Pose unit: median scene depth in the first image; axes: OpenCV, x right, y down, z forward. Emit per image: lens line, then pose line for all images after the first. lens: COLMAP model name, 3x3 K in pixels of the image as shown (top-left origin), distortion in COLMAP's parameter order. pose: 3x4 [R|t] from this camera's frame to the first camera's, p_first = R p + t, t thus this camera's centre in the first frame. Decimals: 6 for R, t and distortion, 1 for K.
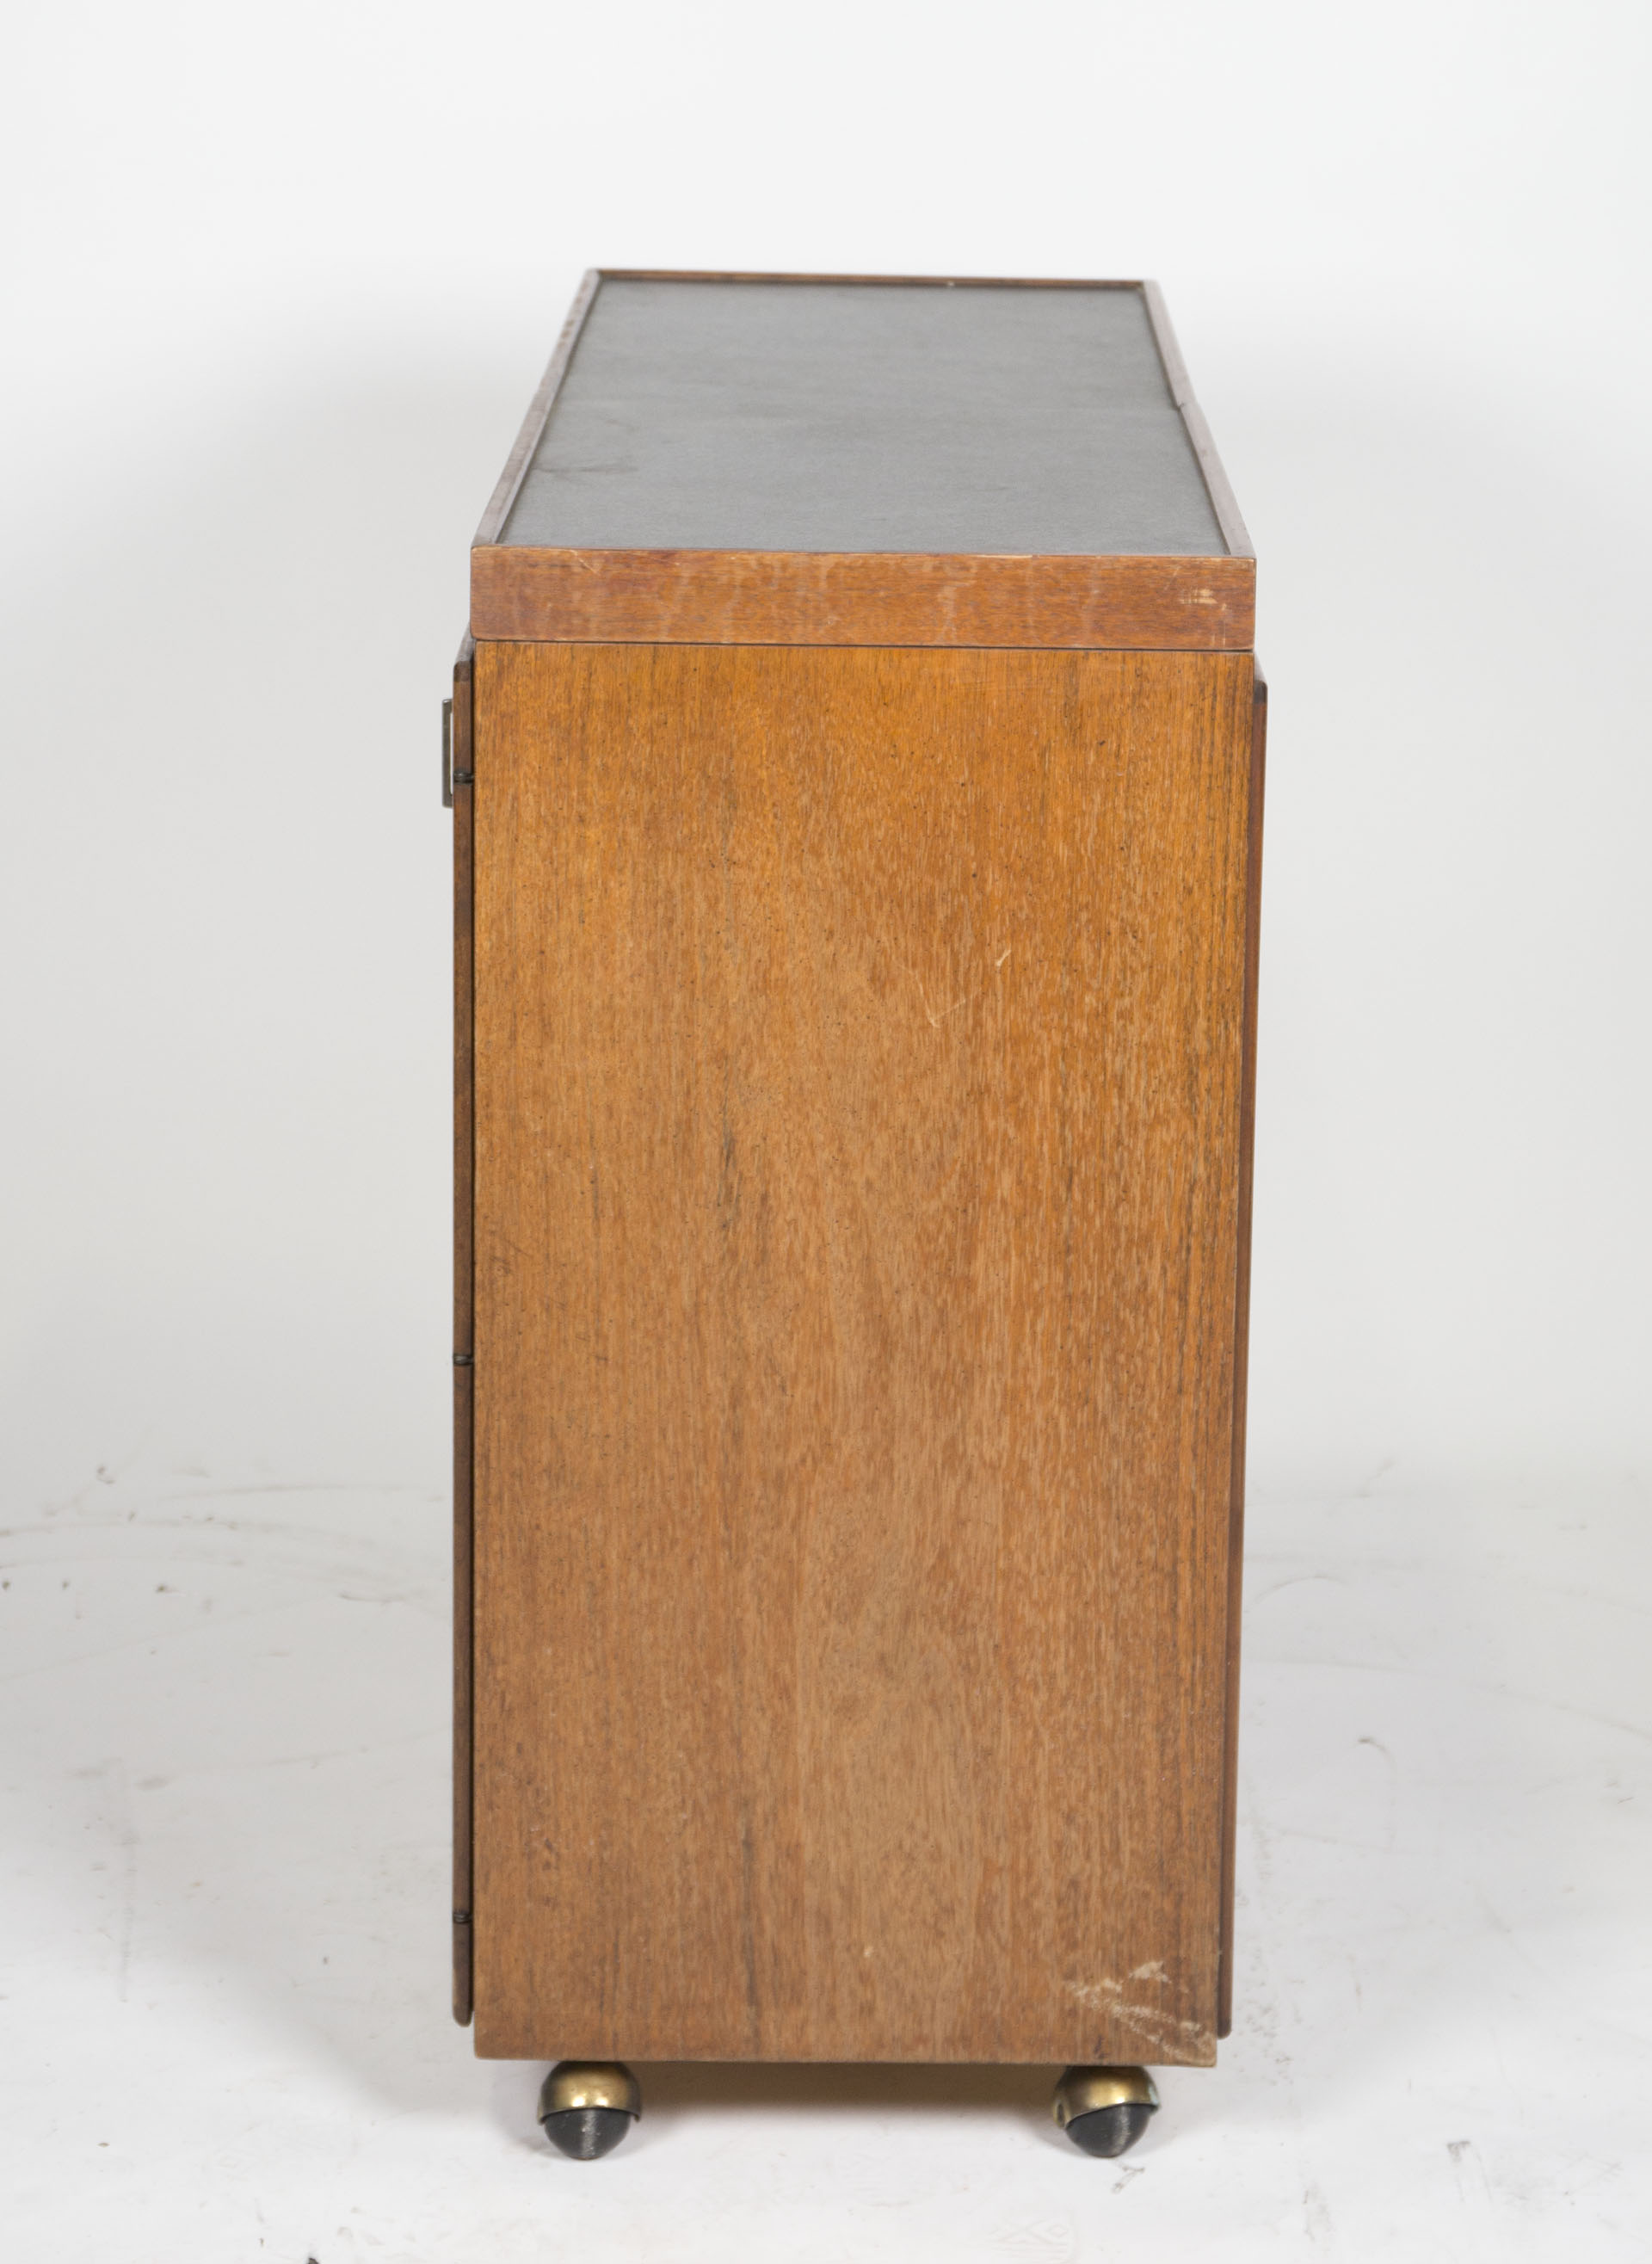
lens RADIAL K [[3266.6, 0, 831.7], [0, 3266.6, 1133.6], [0, 0, 1]] dist [-0.030203, 0.000000]
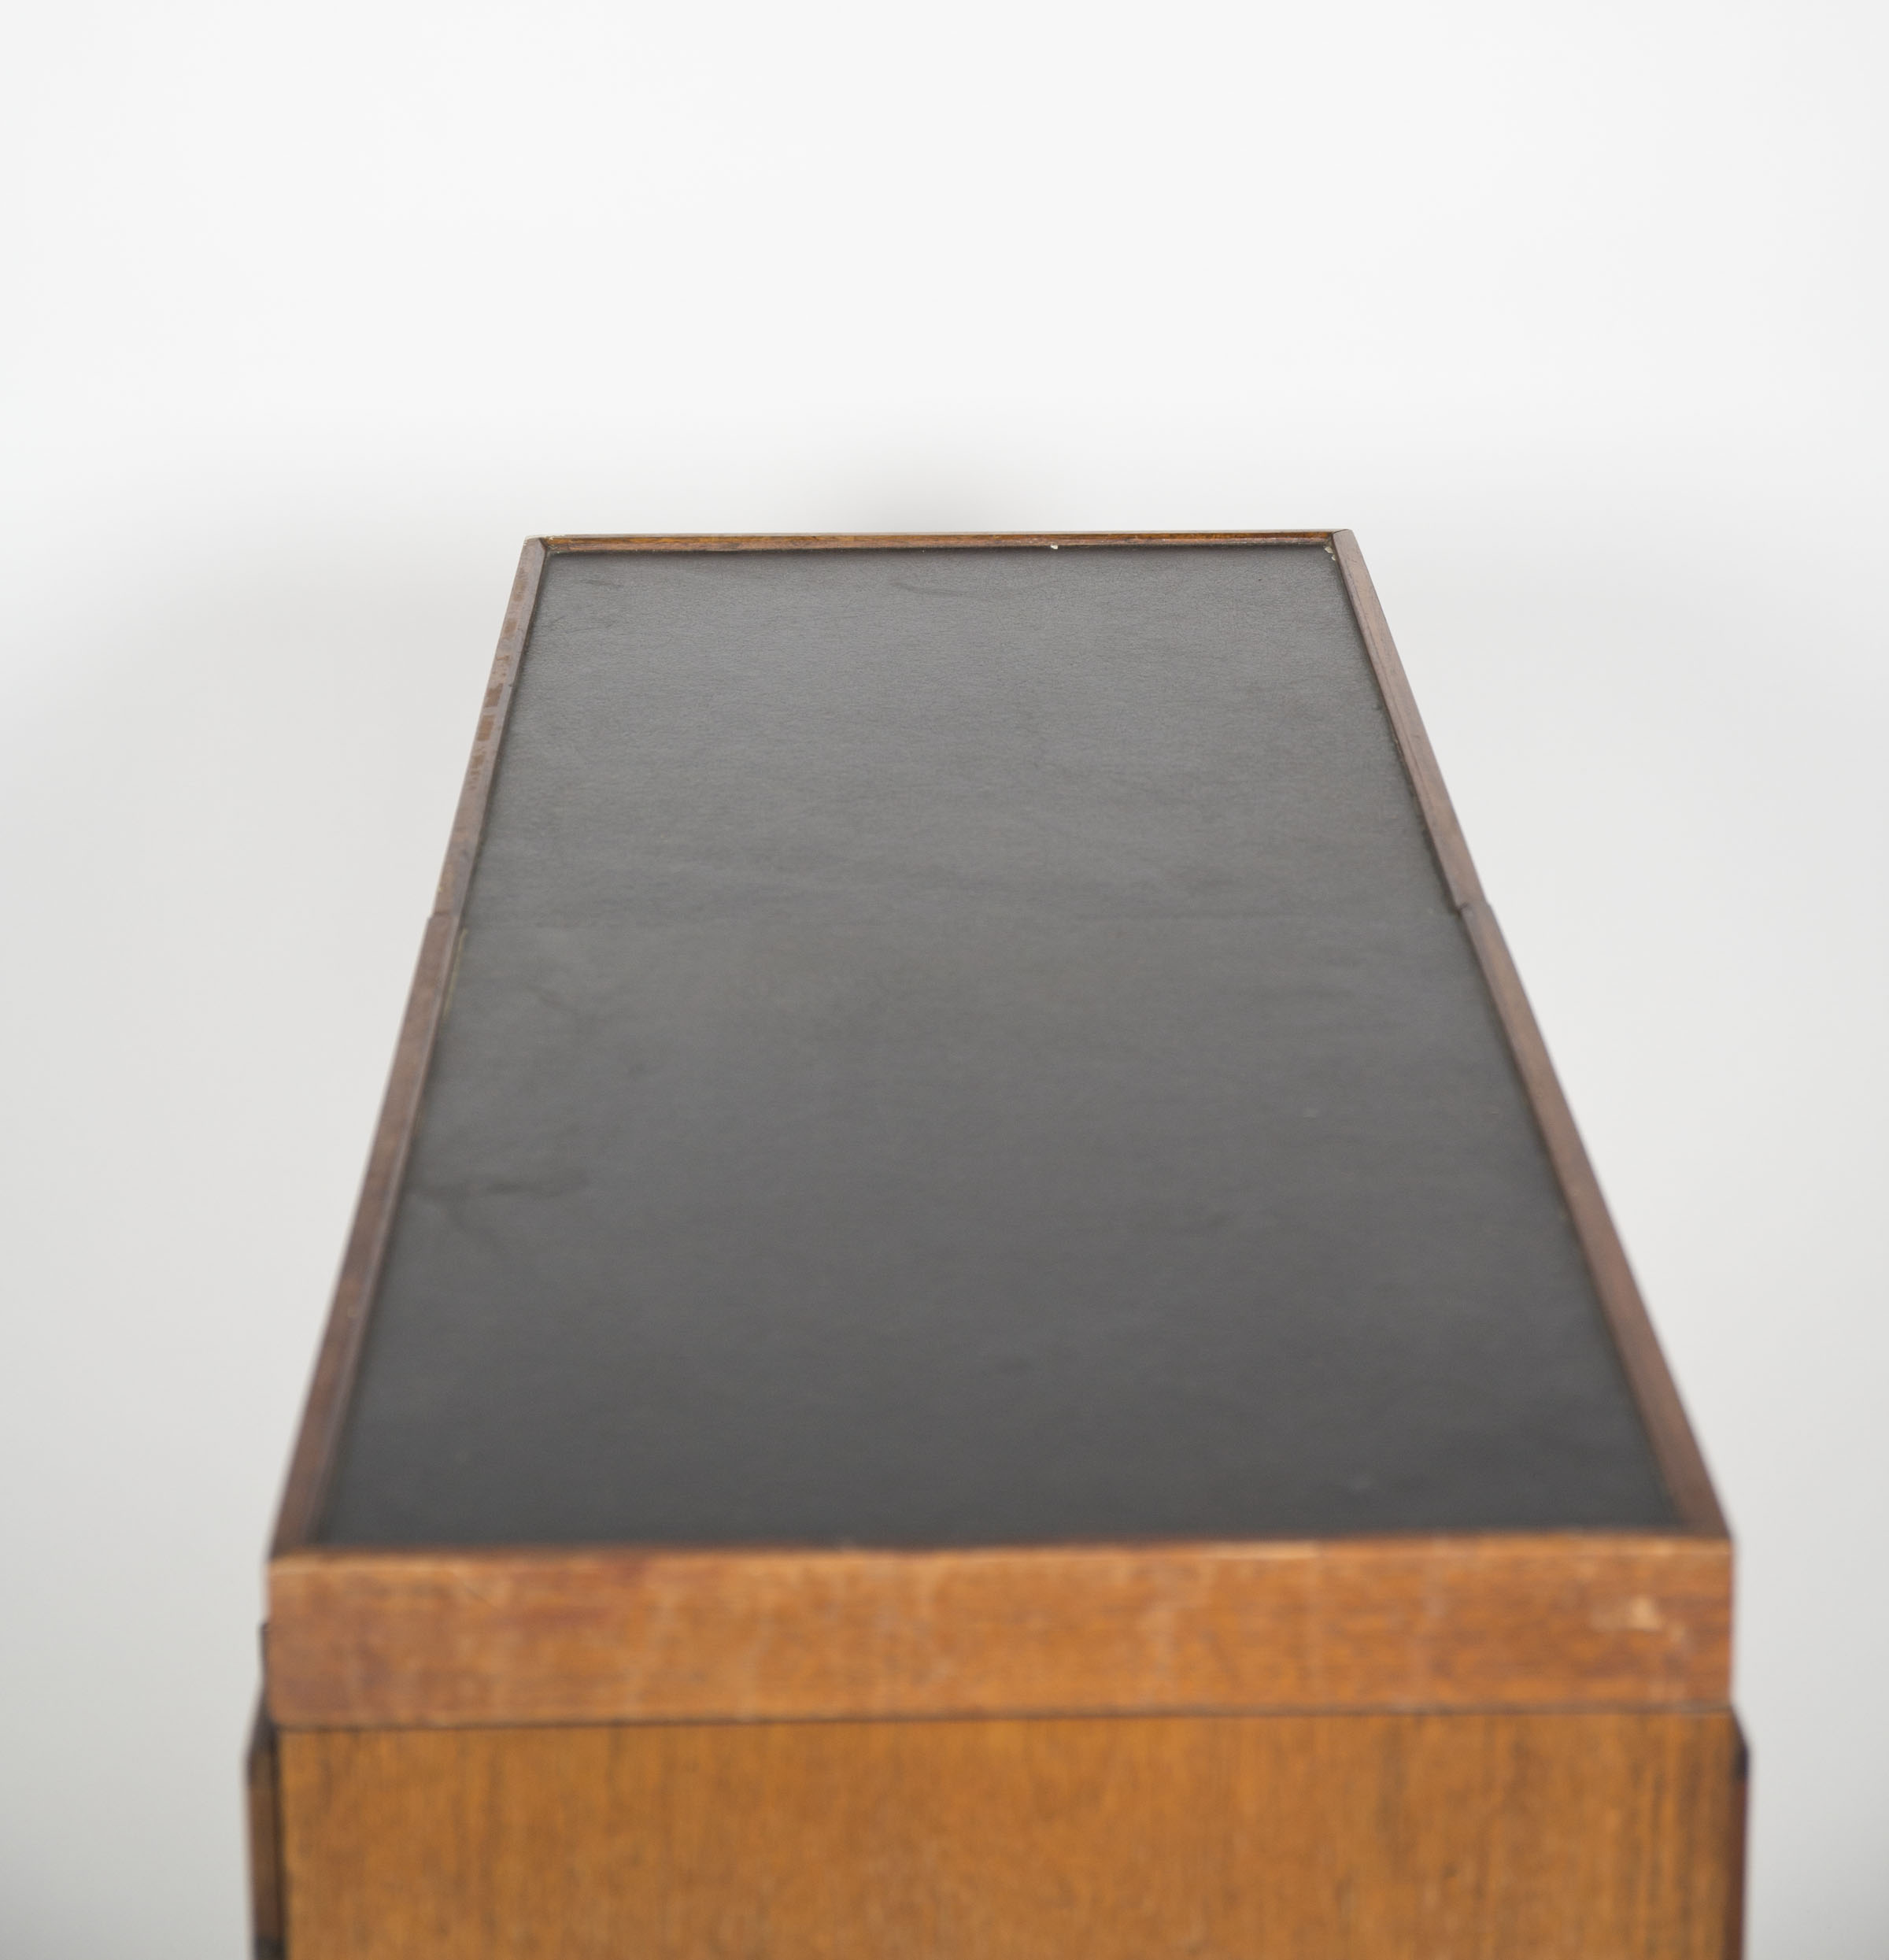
lens RADIAL K [[3452.1, 0, 875.5], [0, 3452.1, 994.1], [0, 0, 1]] dist [-0.007896, 0.000000]
pose [[0.999602, -0.028087, 0.002538, -0.009439], [0.028087, 0.999605, -0.000066, -0.268065], [-0.002535, 0.000138, 0.999997, 0.432696]]
